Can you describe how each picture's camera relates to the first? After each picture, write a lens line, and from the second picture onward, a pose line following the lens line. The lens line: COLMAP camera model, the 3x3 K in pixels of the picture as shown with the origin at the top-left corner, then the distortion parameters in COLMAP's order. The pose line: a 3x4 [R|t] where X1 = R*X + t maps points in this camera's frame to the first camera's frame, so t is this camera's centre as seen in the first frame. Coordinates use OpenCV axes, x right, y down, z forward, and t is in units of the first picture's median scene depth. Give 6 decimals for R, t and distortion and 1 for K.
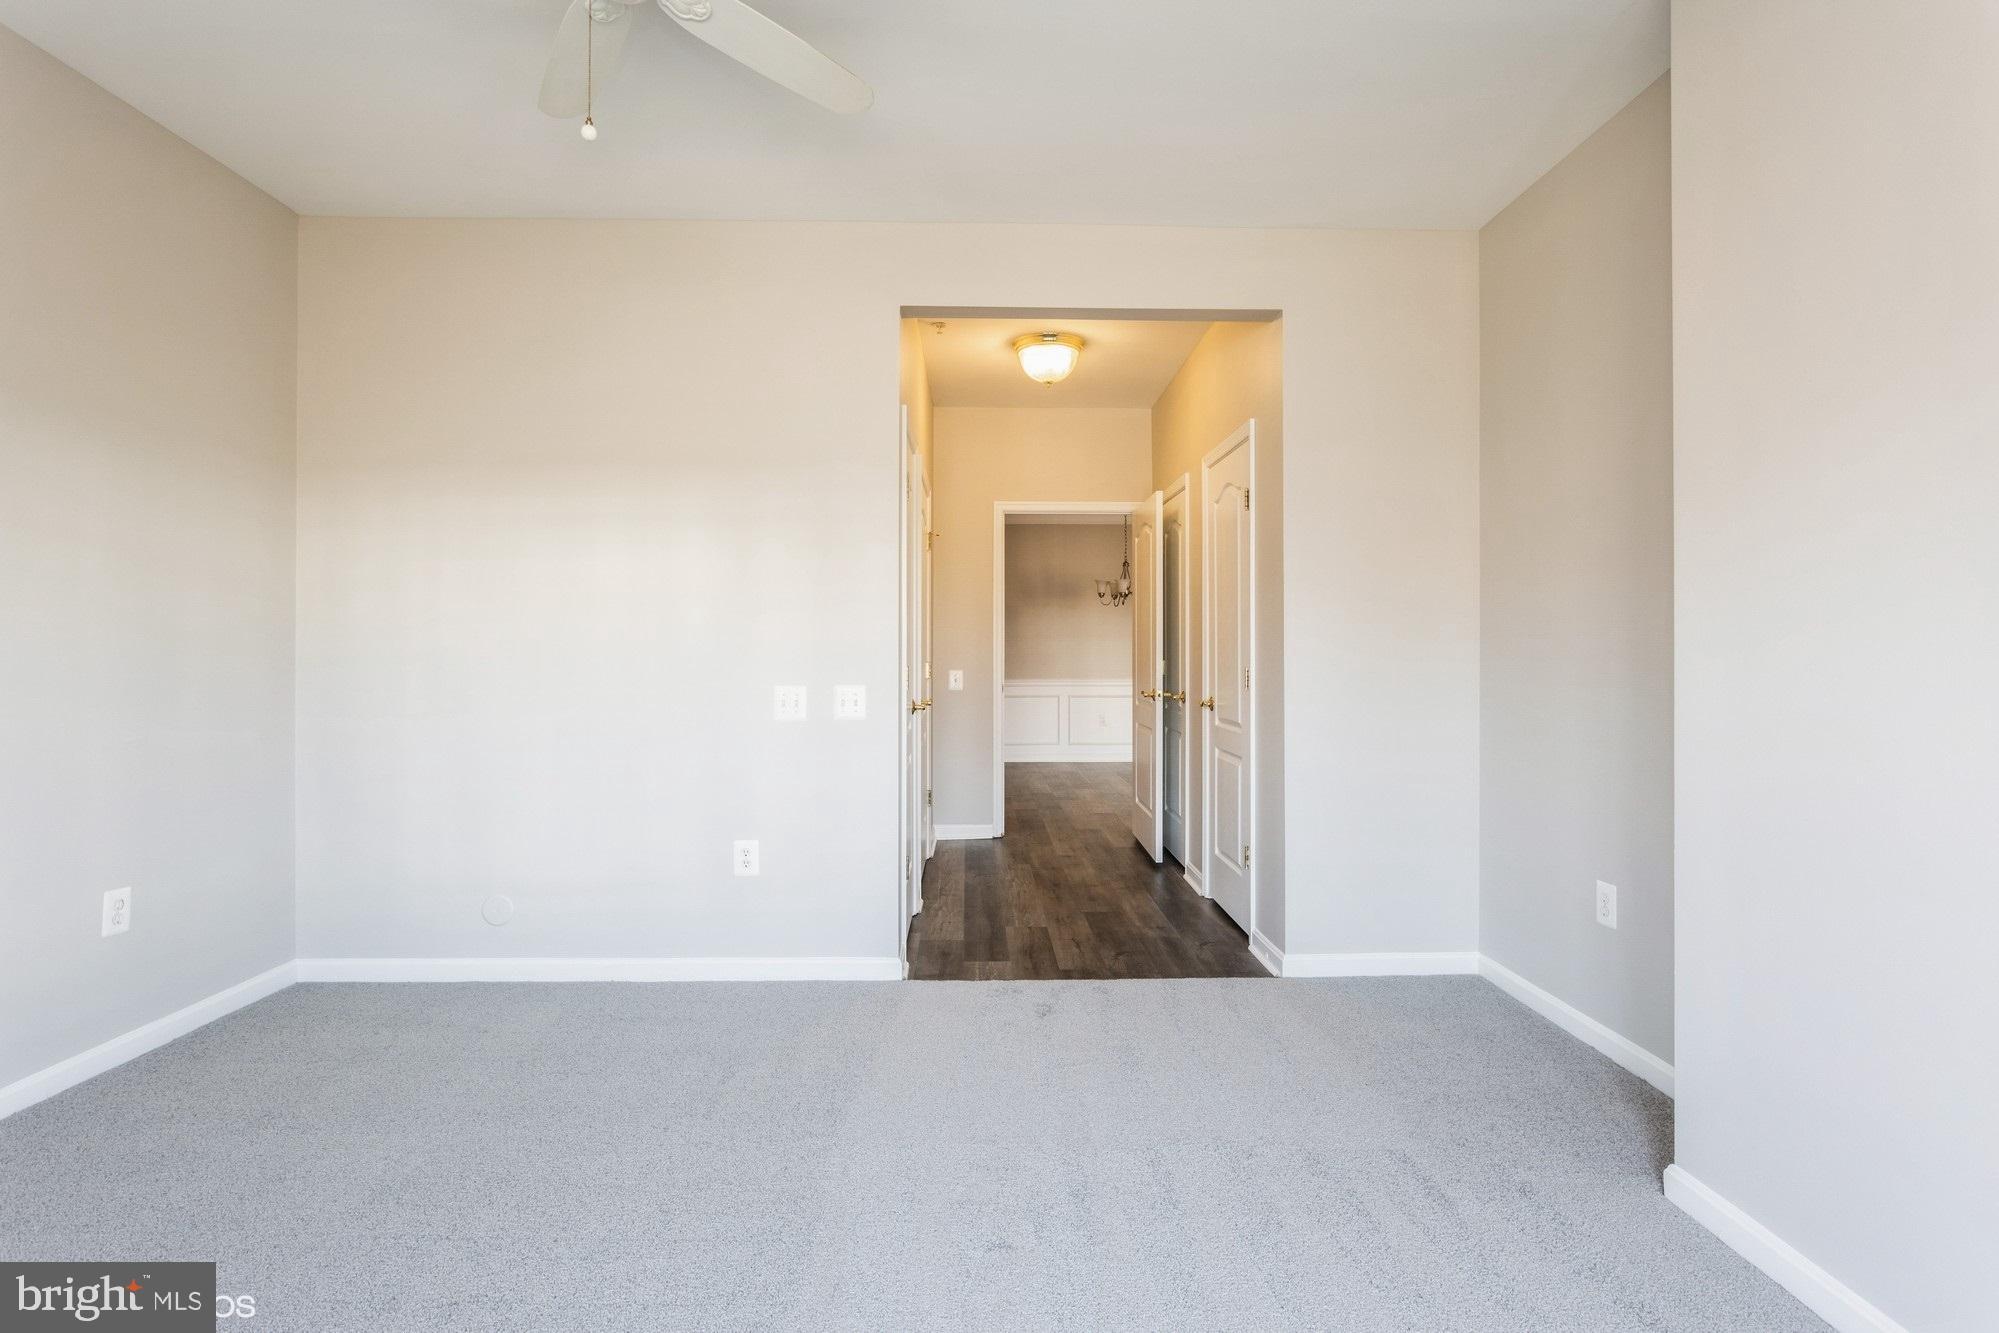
lens RADIAL K [[941.3, 0, 899.5], [0, 941.3, 646.1], [0, 0, 1]] dist [-0.002029, 0.001847]
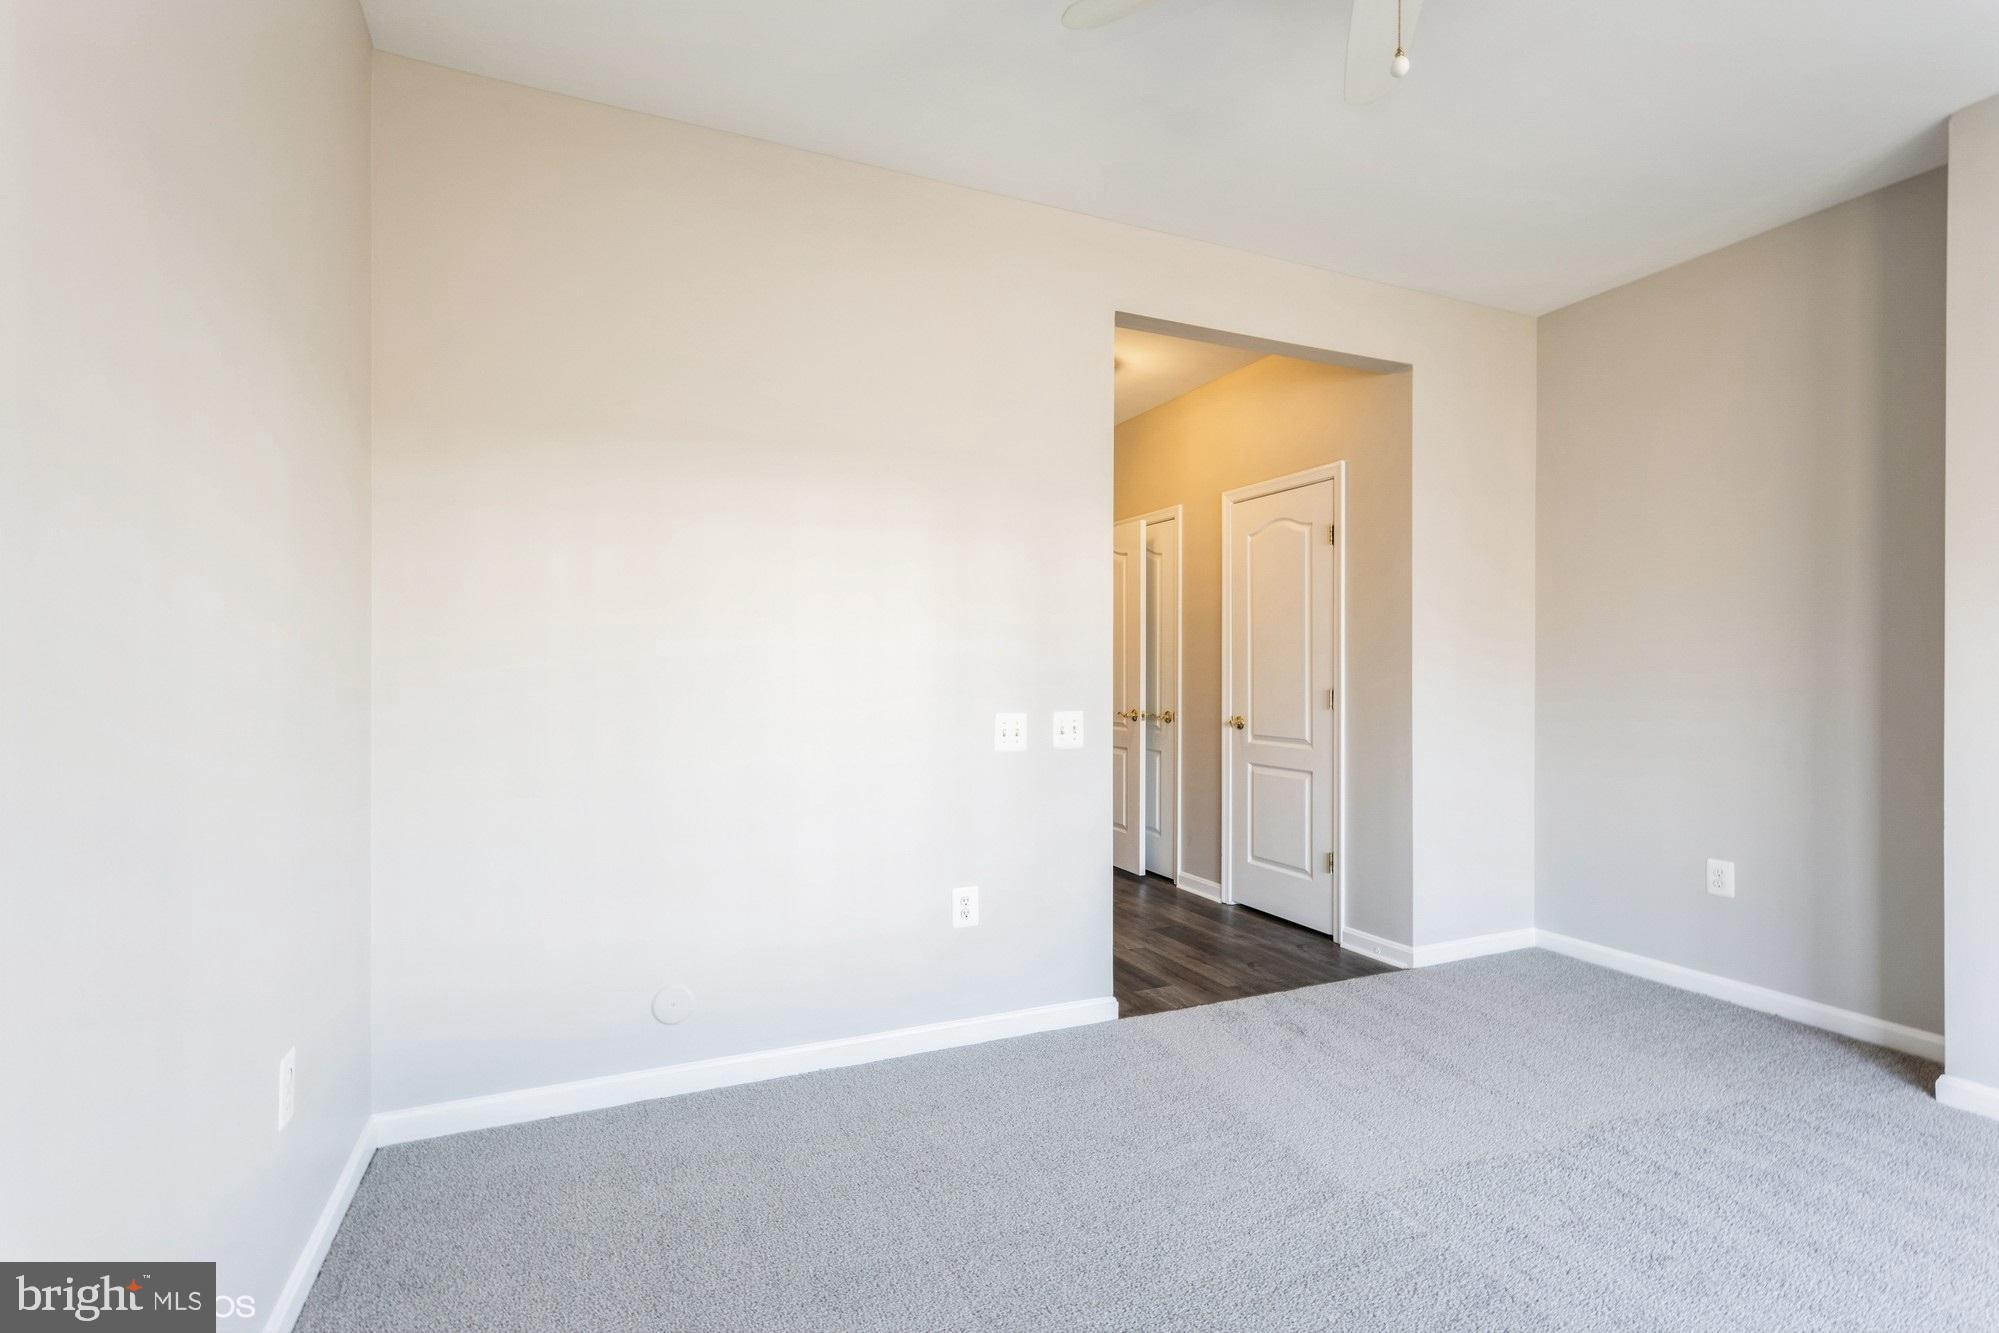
lens RADIAL K [[941.3, 0, 998.3], [0, 941.3, 670.7], [0, 0, 1]] dist [-0.002029, 0.001847]
pose [[0.925075, -0.000438, 0.379784, -0.460746], [-0.001806, 0.999983, 0.005554, -0.003779], [-0.379780, -0.005824, 0.925058, 0.160741]]
